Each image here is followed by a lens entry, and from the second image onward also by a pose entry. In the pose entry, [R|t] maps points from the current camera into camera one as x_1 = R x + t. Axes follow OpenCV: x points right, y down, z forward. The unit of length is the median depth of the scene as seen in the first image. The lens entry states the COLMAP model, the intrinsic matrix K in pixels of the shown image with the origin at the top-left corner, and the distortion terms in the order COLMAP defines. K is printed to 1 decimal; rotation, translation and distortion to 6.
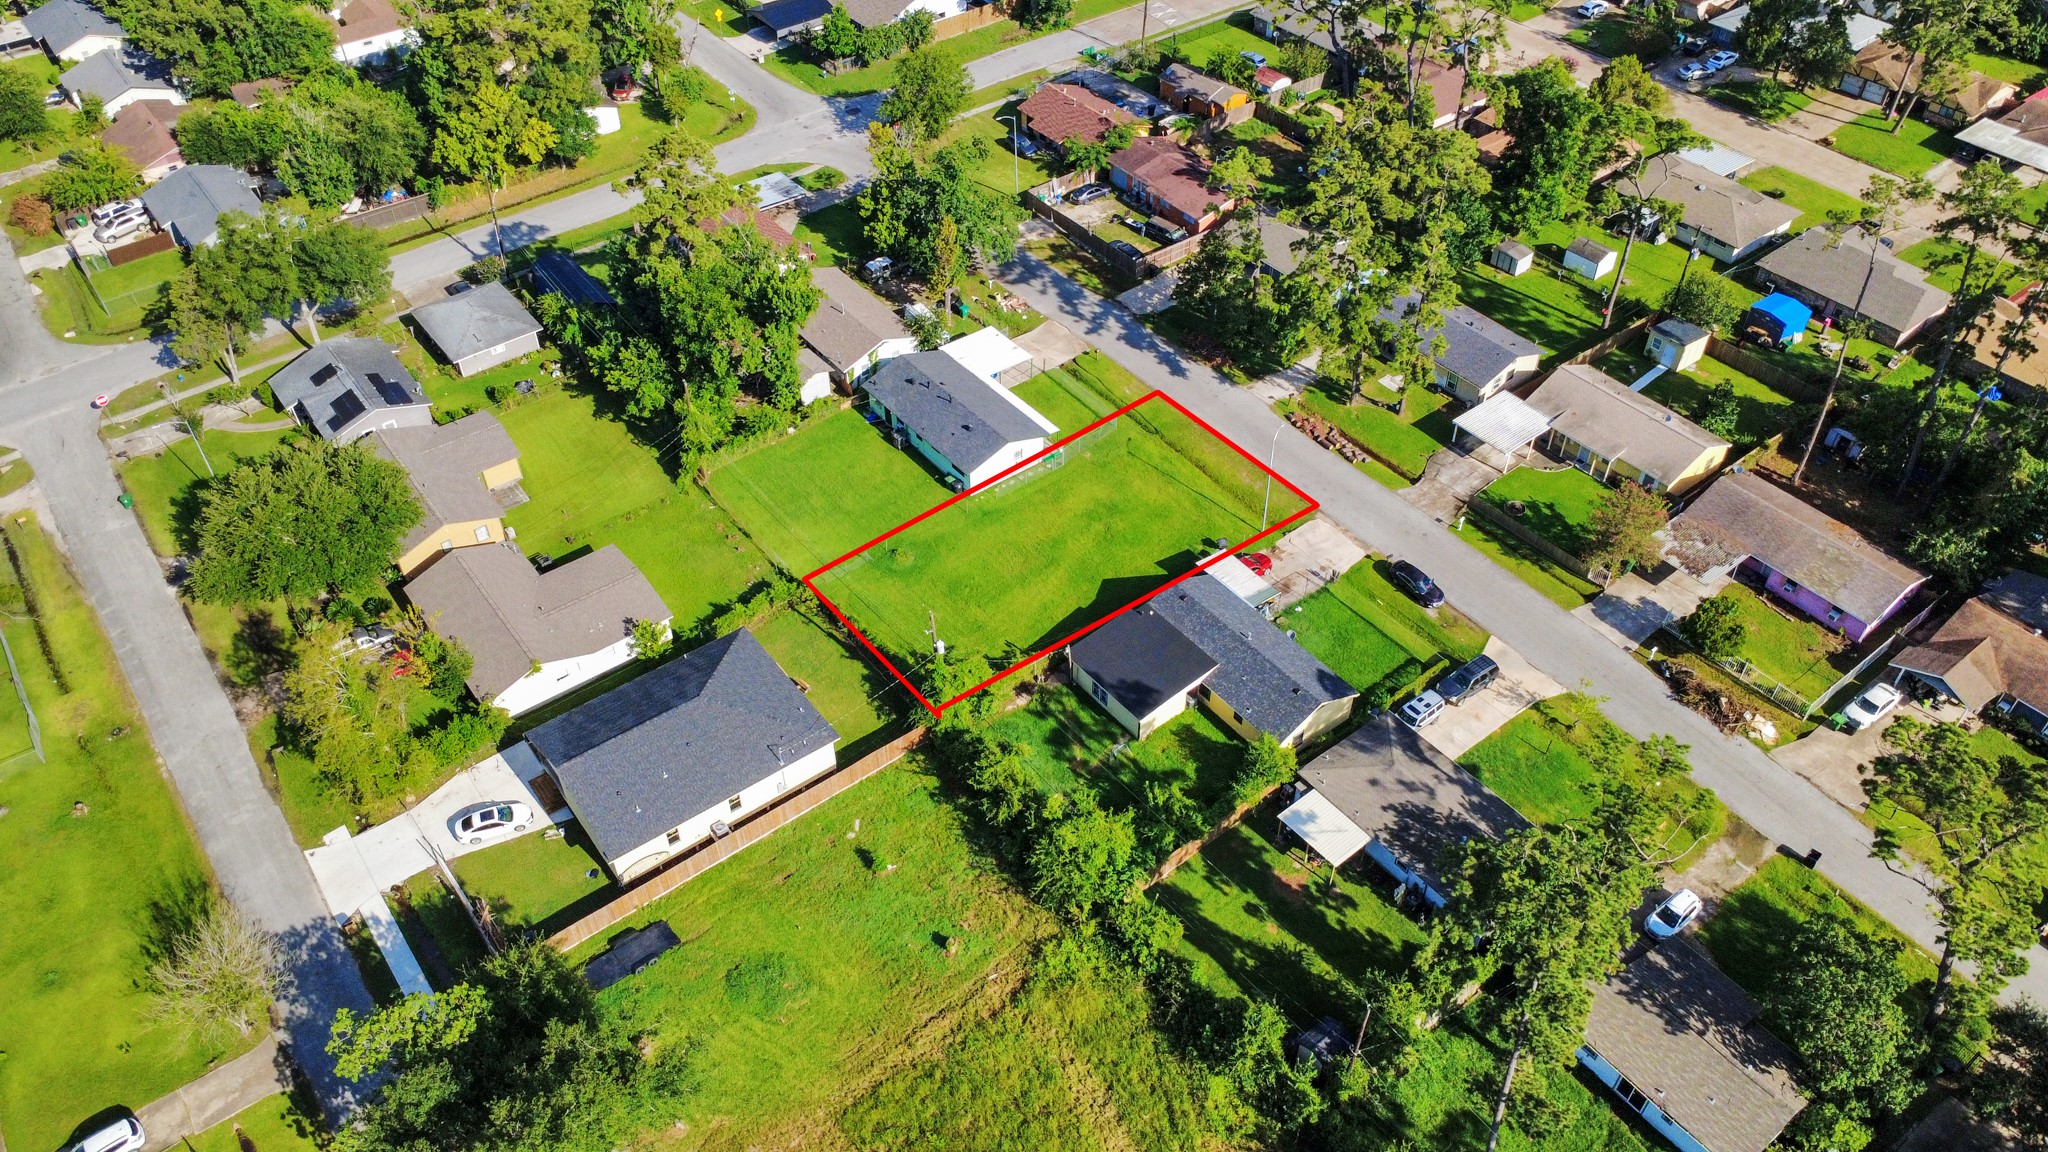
lens RADIAL K [[1500.2, 0, 1024.0], [0, 1500.2, 576.0], [0, 0, 1]] dist [0.003160, 0.003855]
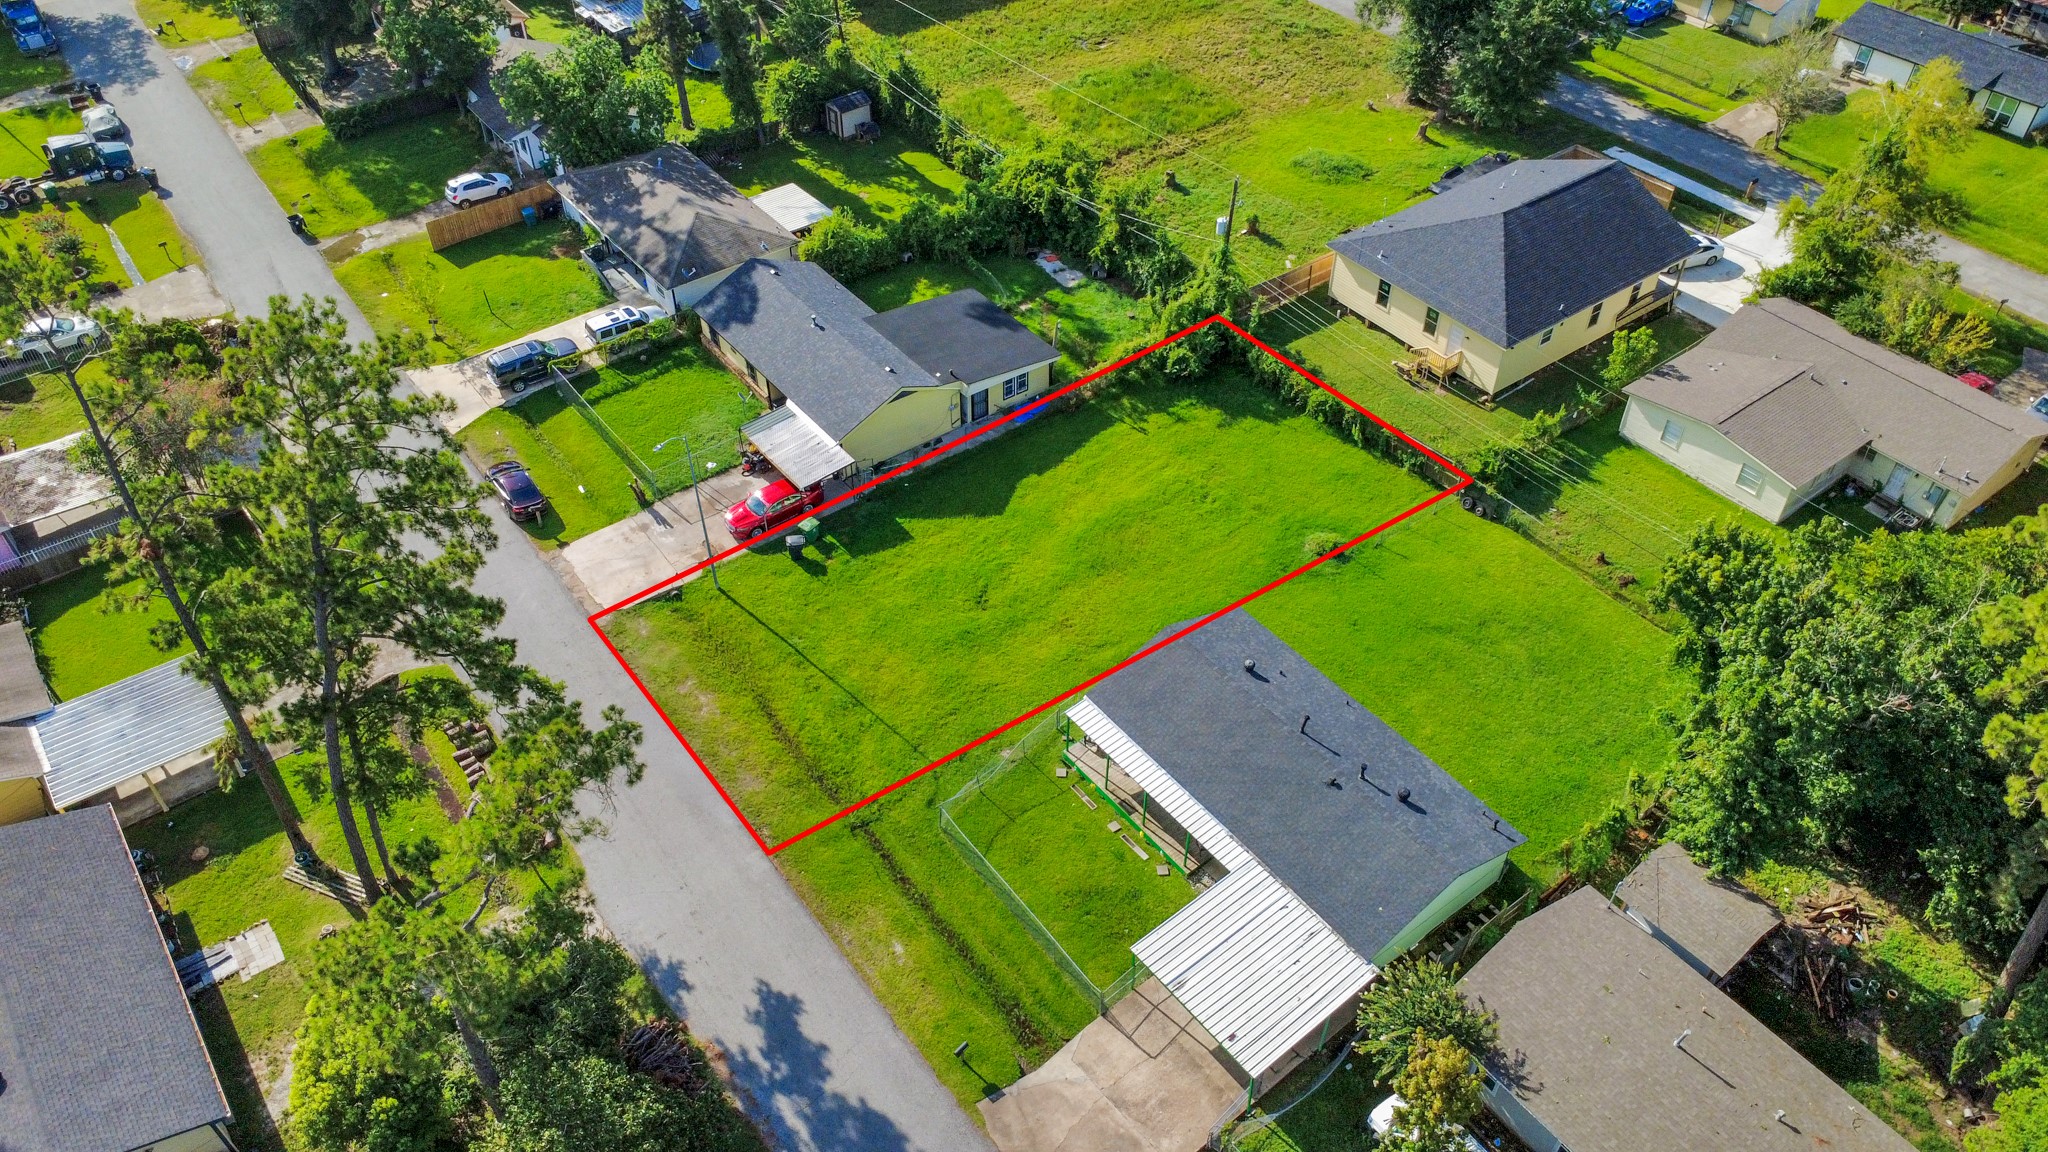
lens RADIAL K [[1498.7, 0, 1024.0], [0, 1498.7, 576.0], [0, 0, 1]] dist [0.006321, -0.000106]
pose [[-0.999947, -0.002768, 0.009928, 0.032342], [0.009675, 0.079746, 0.996768, -0.581807], [-0.003551, 0.996811, -0.079715, 0.997437]]
